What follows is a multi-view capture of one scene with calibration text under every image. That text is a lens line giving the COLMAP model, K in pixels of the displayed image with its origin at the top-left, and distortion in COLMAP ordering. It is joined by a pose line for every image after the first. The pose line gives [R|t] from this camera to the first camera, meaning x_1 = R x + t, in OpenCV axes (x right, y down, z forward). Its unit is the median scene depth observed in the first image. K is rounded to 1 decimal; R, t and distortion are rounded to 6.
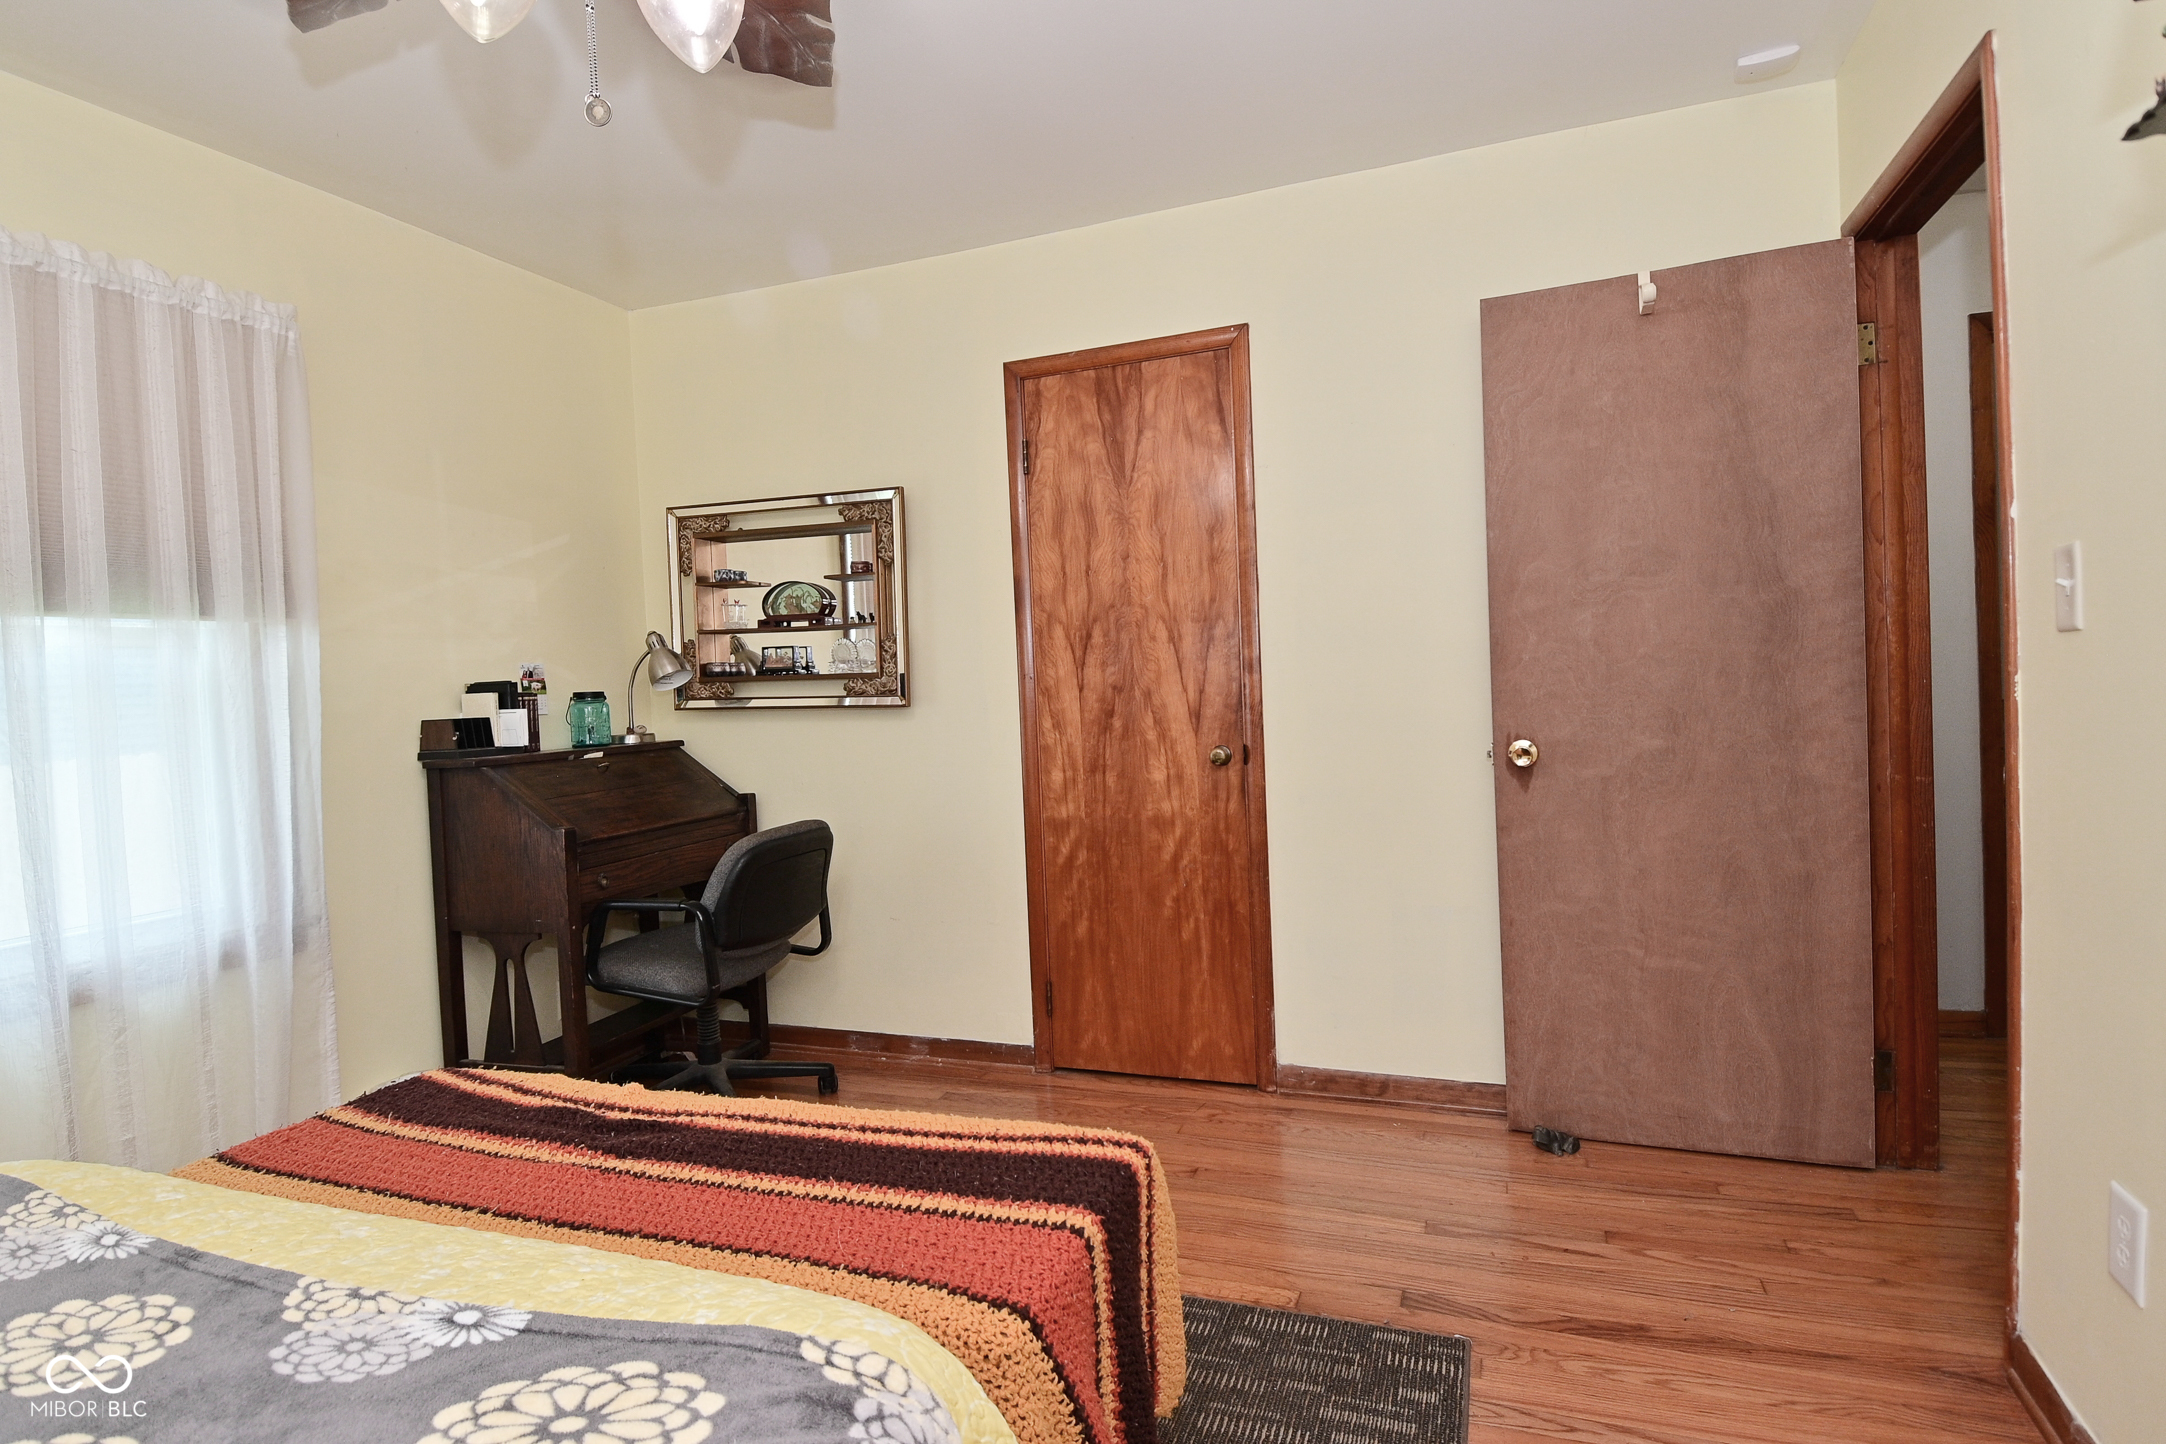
lens RADIAL K [[1126.5, 0, 1080.2], [0, 1126.5, 717.6], [0, 0, 1]] dist [0.050082, -0.053796]
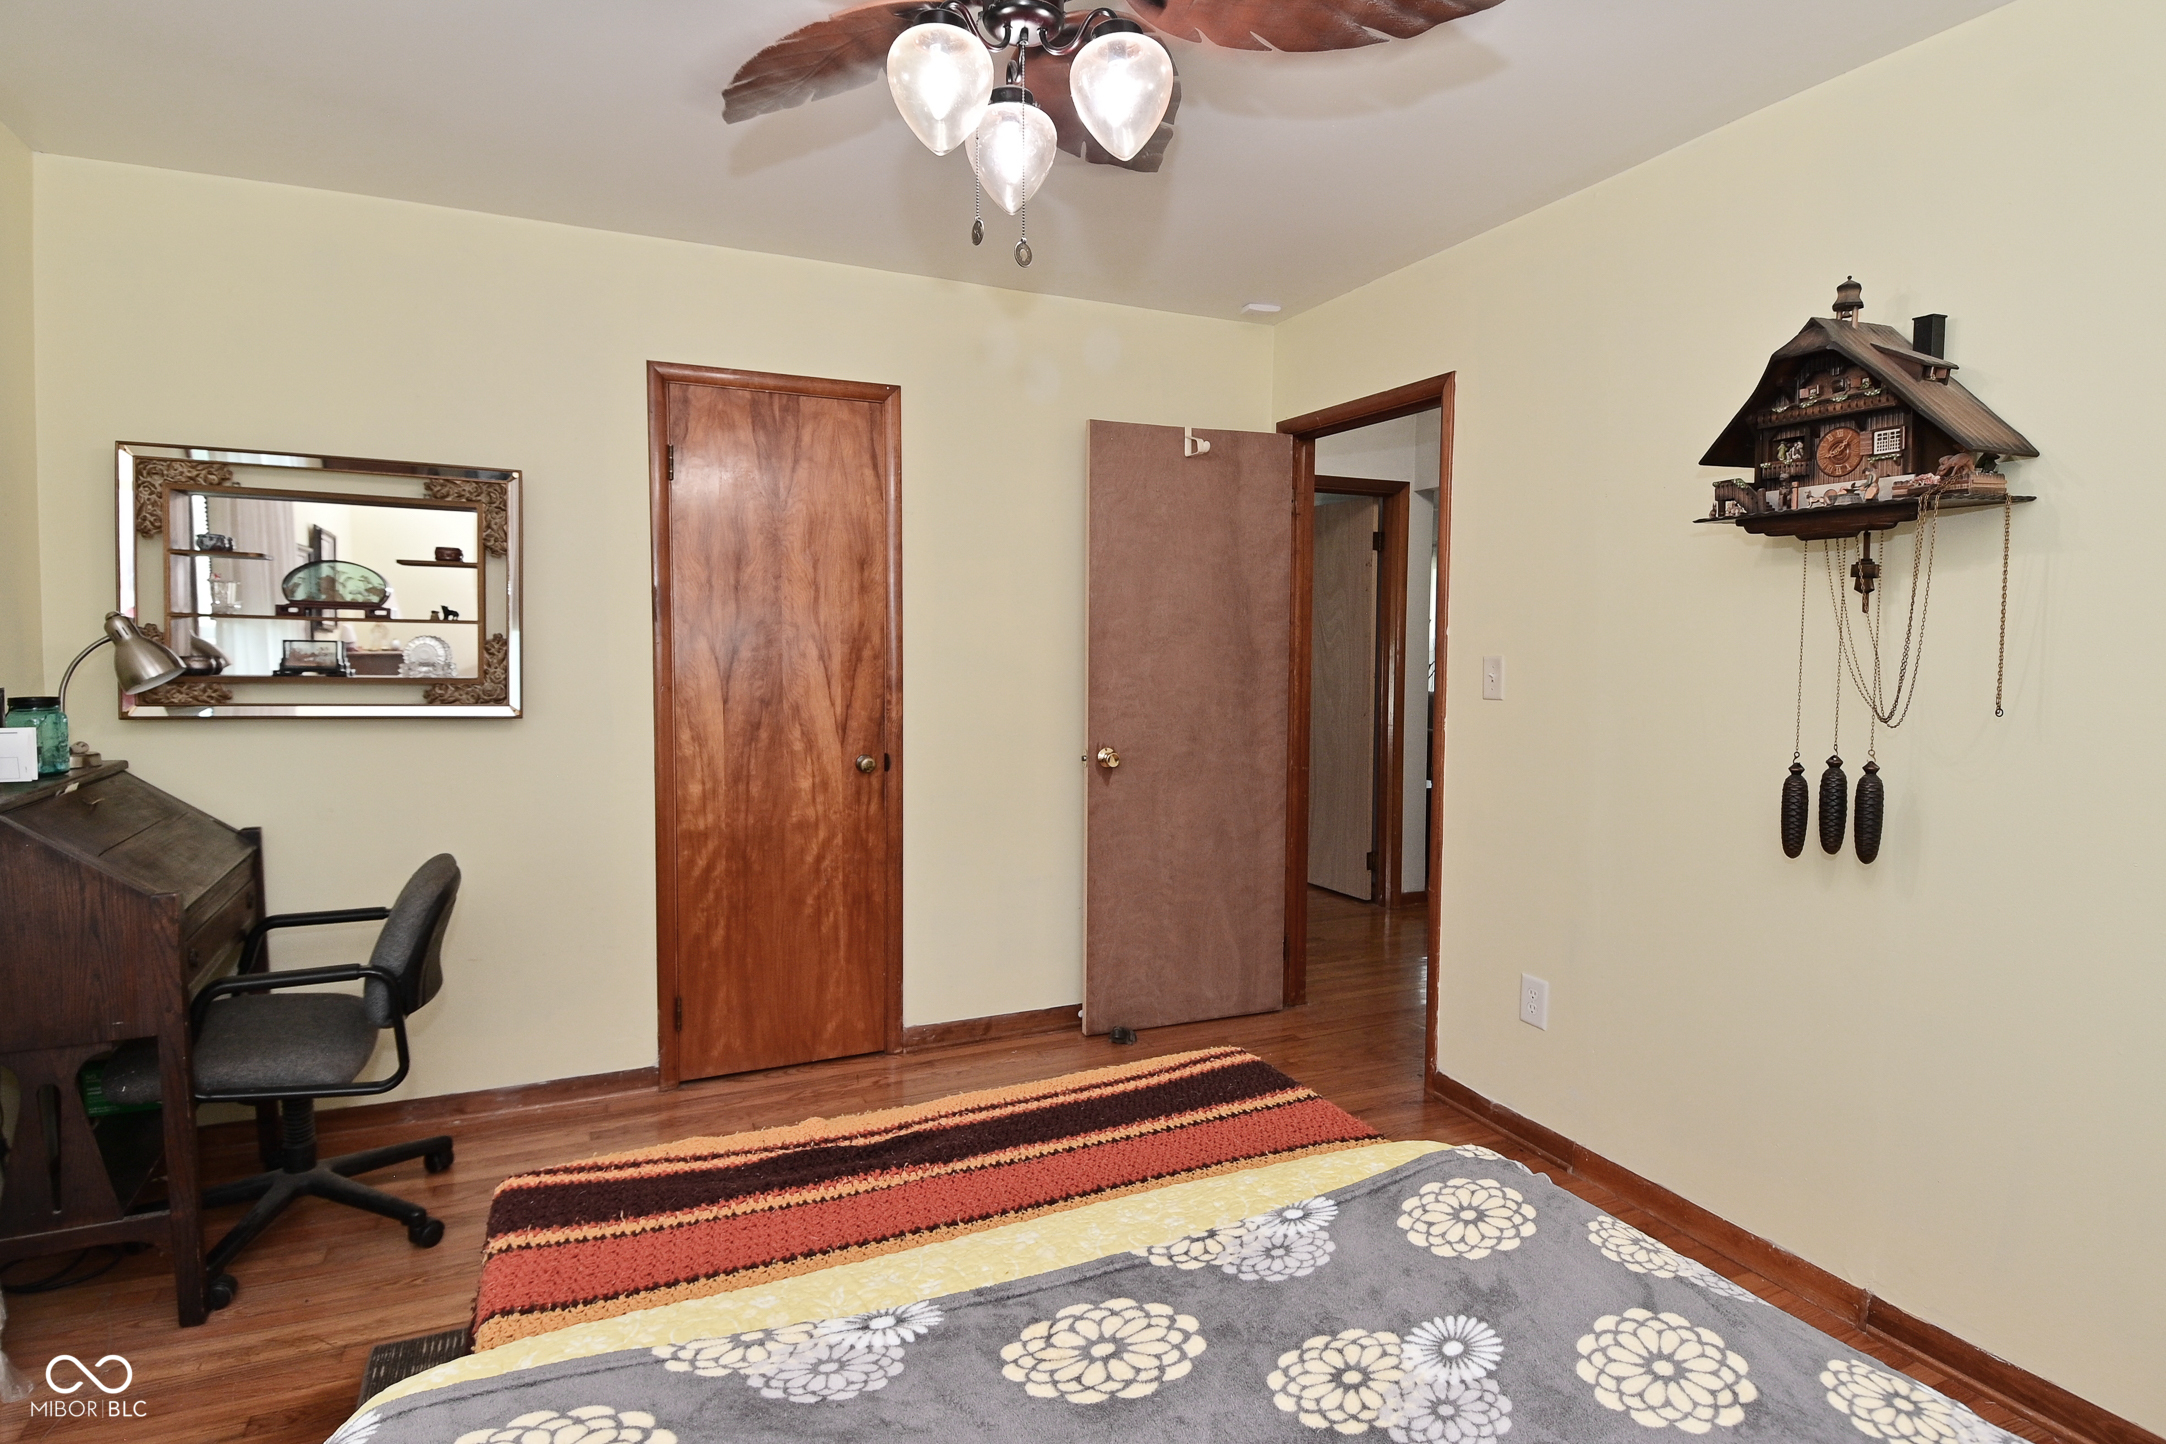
lens RADIAL K [[1124.7, 0, 1081.0], [0, 1124.7, 710.4], [0, 0, 1]] dist [0.049502, -0.054925]
pose [[0.703981, 0.002558, 0.710215, -0.515388], [-0.013720, 0.999856, 0.009999, -0.033228], [-0.710087, -0.016783, 0.703914, 0.060384]]
